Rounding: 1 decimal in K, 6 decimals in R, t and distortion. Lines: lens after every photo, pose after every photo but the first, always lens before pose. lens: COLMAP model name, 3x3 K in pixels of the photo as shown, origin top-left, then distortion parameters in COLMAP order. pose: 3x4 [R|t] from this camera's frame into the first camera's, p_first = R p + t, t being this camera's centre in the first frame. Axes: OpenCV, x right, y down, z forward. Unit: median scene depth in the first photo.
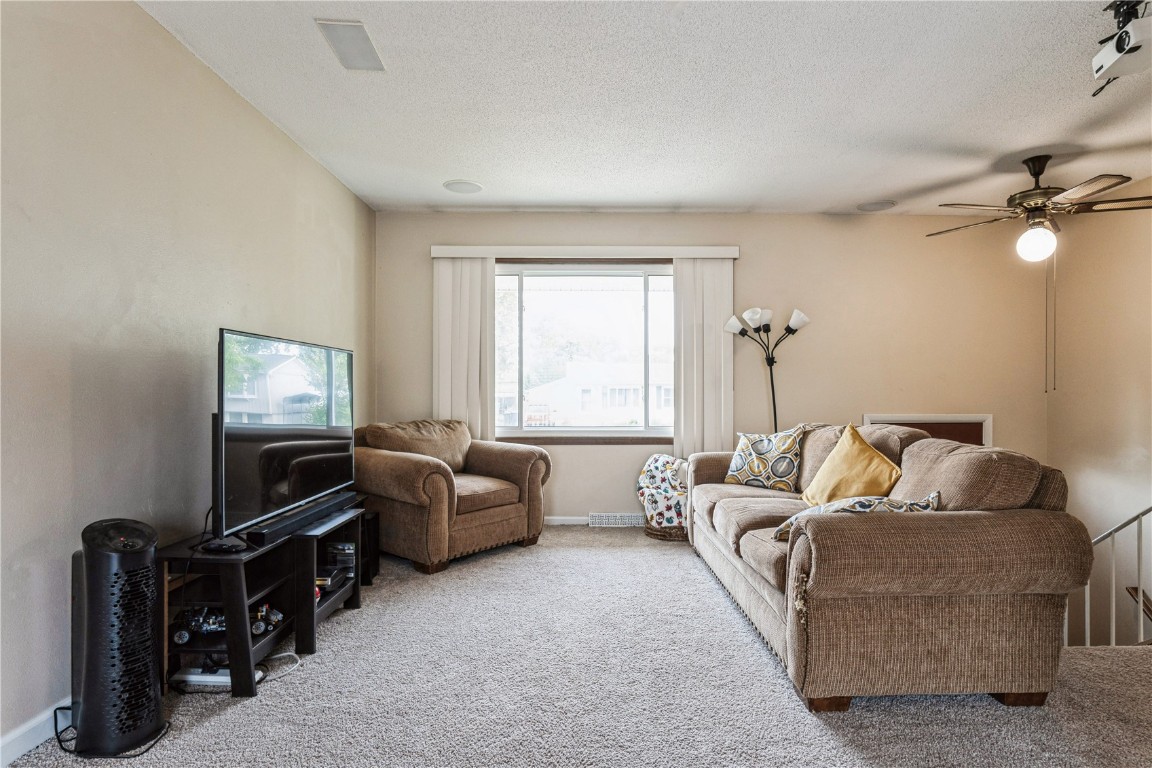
lens RADIAL K [[626.3, 0, 576.0], [0, 626.3, 384.0], [0, 0, 1]] dist [-0.084129, 0.076508]
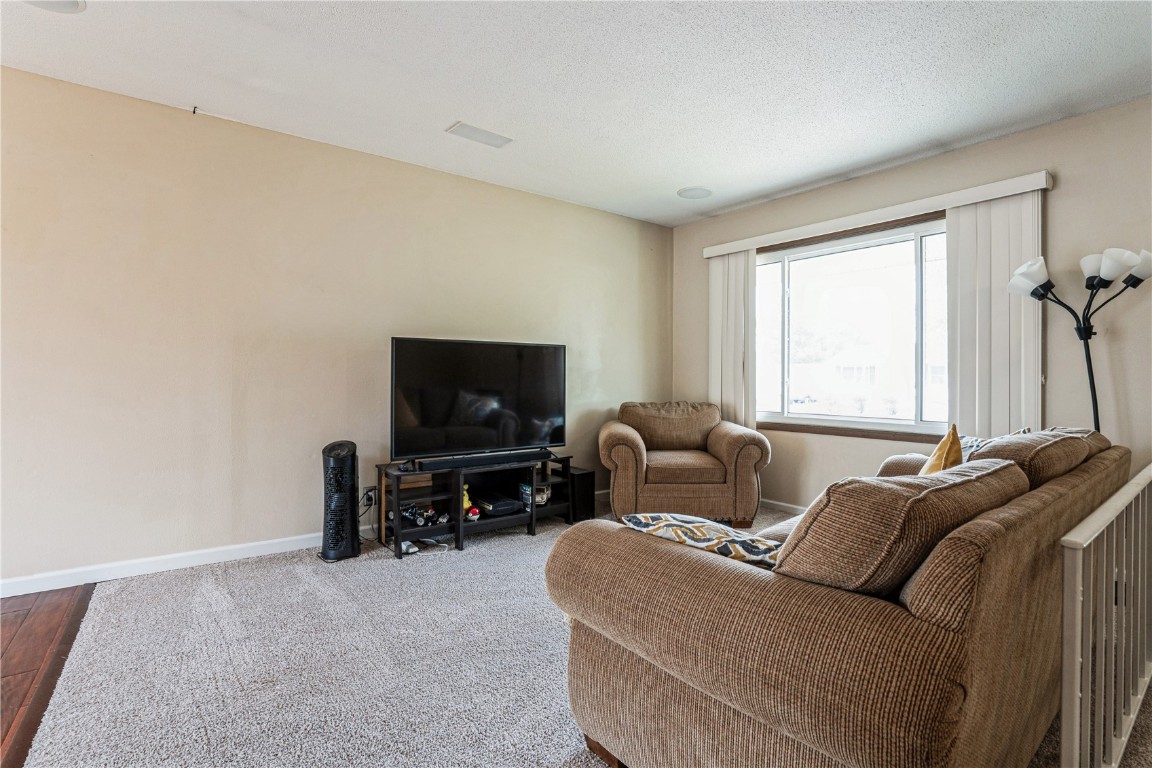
lens RADIAL K [[544.1, 0, 576.0], [0, 544.1, 384.0], [0, 0, 1]] dist [-0.034492, 0.001506]
pose [[0.607596, 0.012194, -0.794152, 0.469380], [0.010018, 0.999685, 0.023015, -0.000815], [0.794183, -0.021940, 0.607283, 0.243223]]
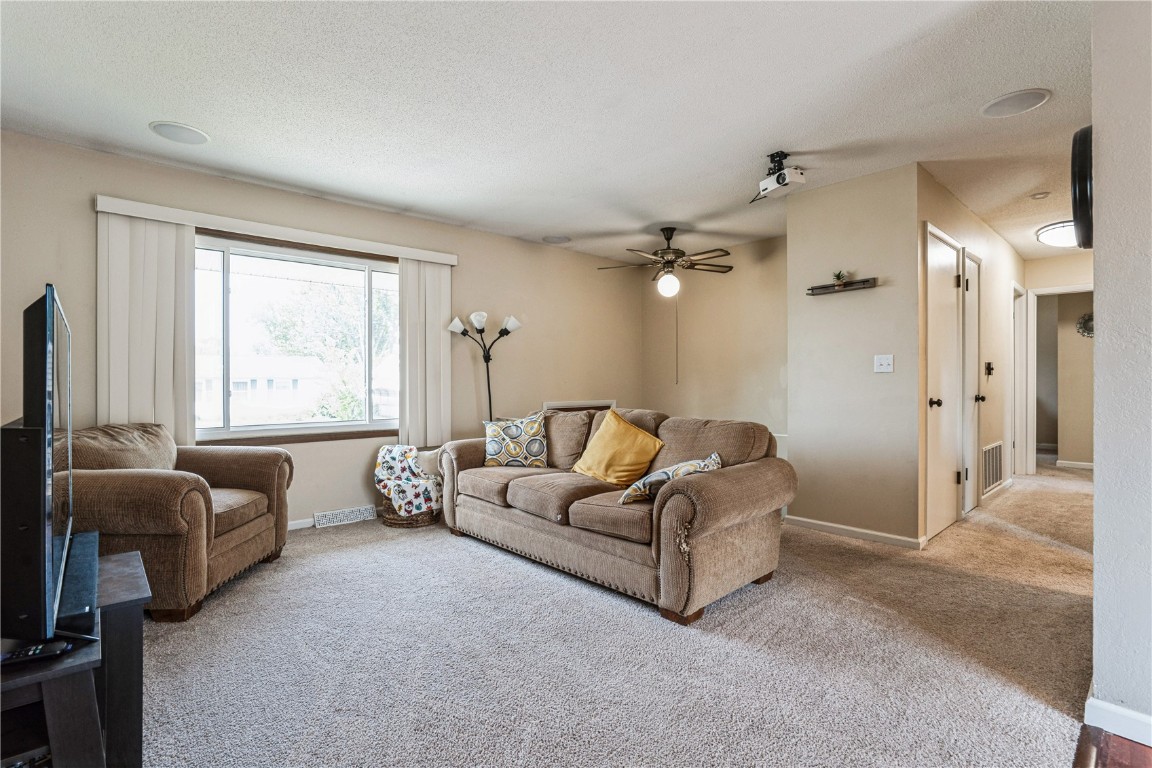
lens RADIAL K [[544.1, 0, 576.0], [0, 544.1, 384.0], [0, 0, 1]] dist [-0.034492, 0.001506]
pose [[0.738346, -0.005226, 0.674402, -0.273817], [-0.002672, 0.999939, 0.010675, -0.000510], [-0.674417, -0.009684, 0.738287, 0.147202]]
